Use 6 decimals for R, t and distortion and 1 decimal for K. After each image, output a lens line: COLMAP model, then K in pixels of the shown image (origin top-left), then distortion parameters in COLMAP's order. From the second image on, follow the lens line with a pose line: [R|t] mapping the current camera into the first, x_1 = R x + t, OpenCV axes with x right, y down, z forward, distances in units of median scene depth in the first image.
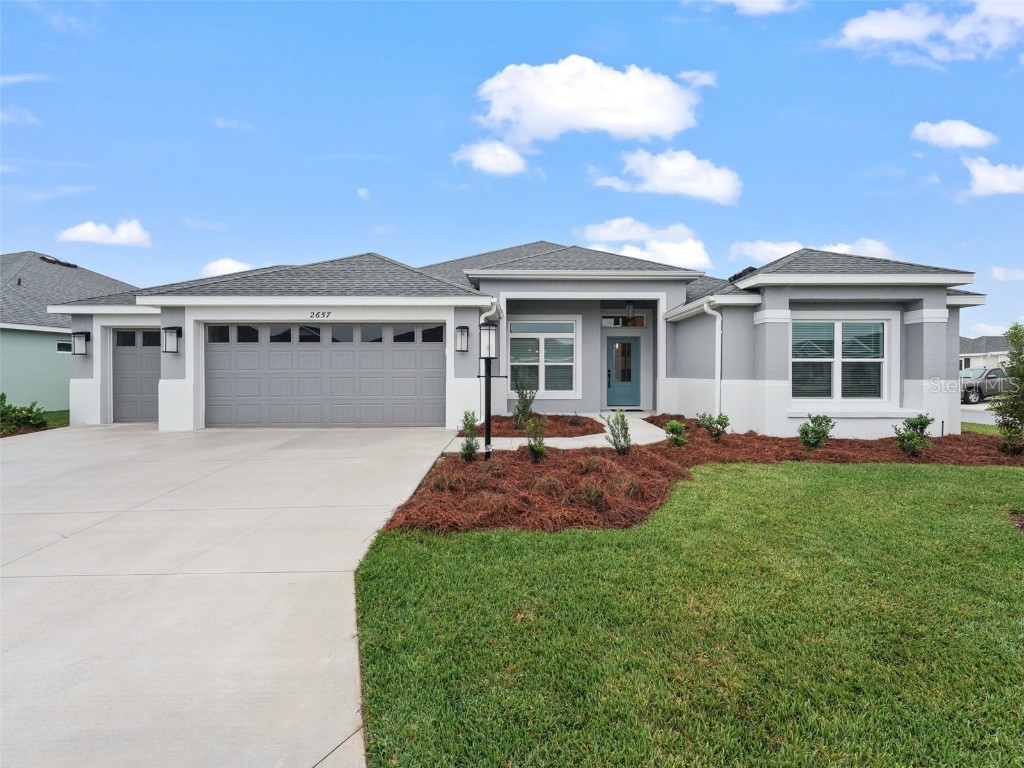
lens RADIAL K [[463.7, 0, 511.4], [0, 463.7, 375.0], [0, 0, 1]] dist [0.010106, -0.002394]
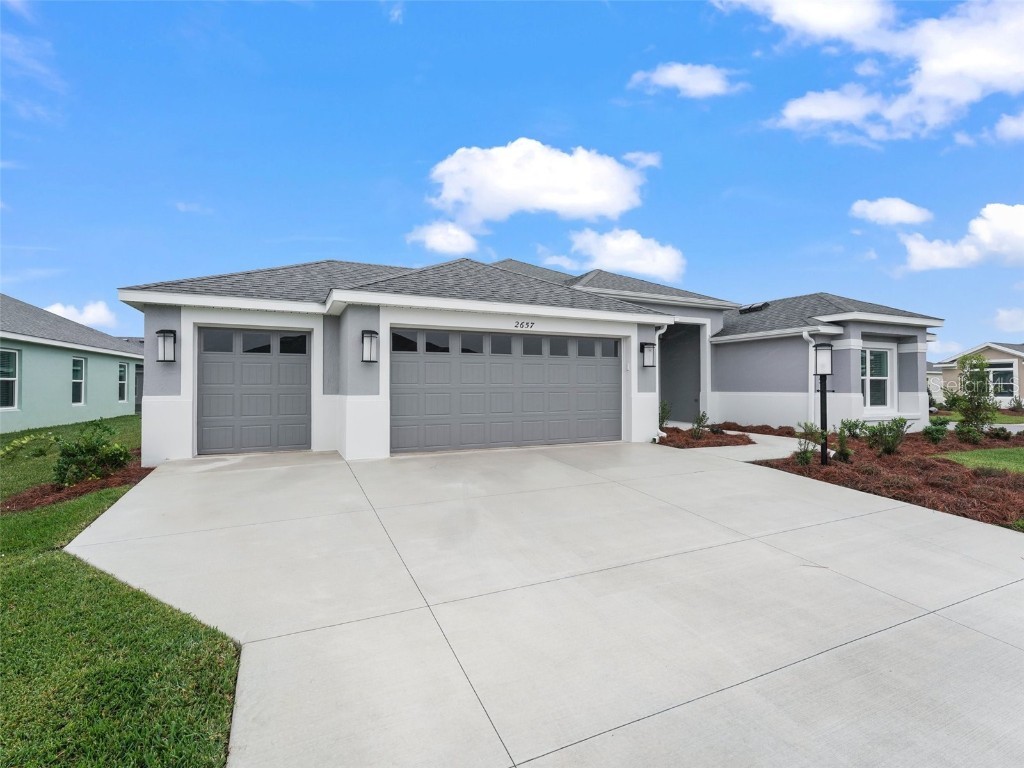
lens RADIAL K [[463.7, 0, 512.5], [0, 463.7, 384.4], [0, 0, 1]] dist [0.010106, -0.002394]
pose [[0.921282, 0.002076, 0.388890, -0.773174], [0.003175, 0.999912, -0.012859, 0.000694], [-0.388882, 0.013082, 0.921195, 0.156774]]
